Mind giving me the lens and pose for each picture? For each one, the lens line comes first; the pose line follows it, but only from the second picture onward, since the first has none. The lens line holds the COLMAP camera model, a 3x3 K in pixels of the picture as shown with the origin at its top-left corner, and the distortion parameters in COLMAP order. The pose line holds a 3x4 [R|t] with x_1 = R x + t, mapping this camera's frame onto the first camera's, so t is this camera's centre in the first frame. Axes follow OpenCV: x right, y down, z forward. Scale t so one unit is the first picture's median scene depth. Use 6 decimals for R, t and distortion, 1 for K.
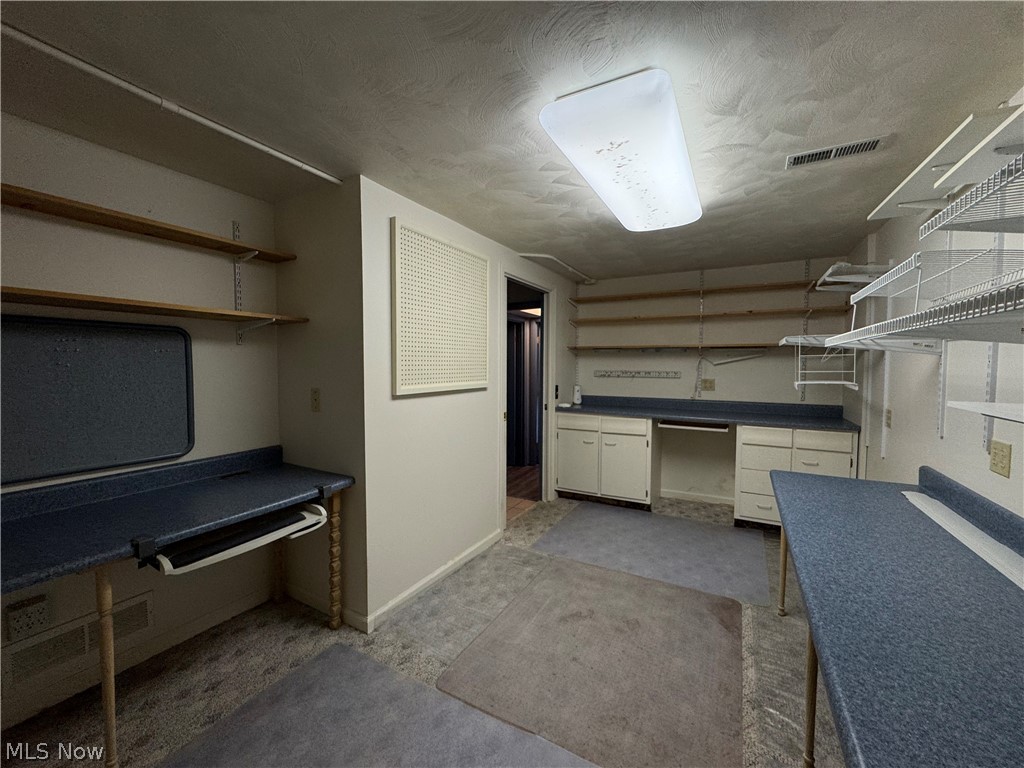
lens RADIAL K [[409.8, 0, 511.6], [0, 409.8, 382.3], [0, 0, 1]] dist [-0.003188, 0.000010]
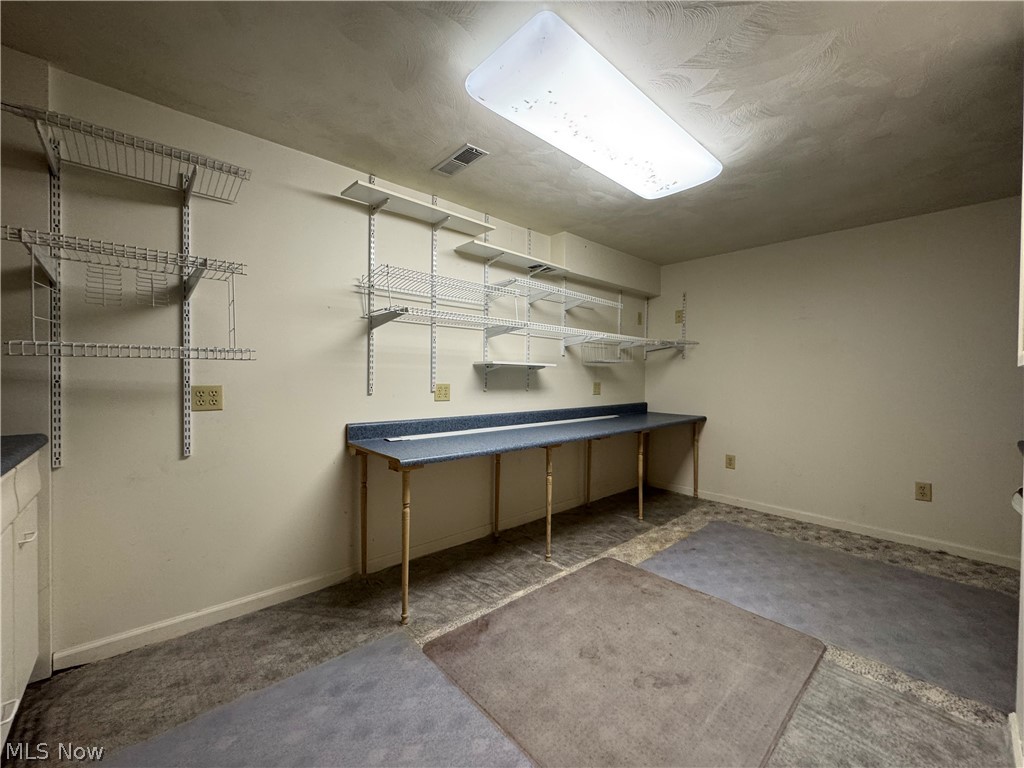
lens RADIAL K [[409.8, 0, 511.0], [0, 409.8, 381.5], [0, 0, 1]] dist [-0.003188, 0.000010]
pose [[-0.945174, -0.018535, 0.326040, 0.191656], [-0.000061, 0.998398, 0.056579, 0.019271], [-0.326566, 0.053457, -0.943661, 1.782417]]
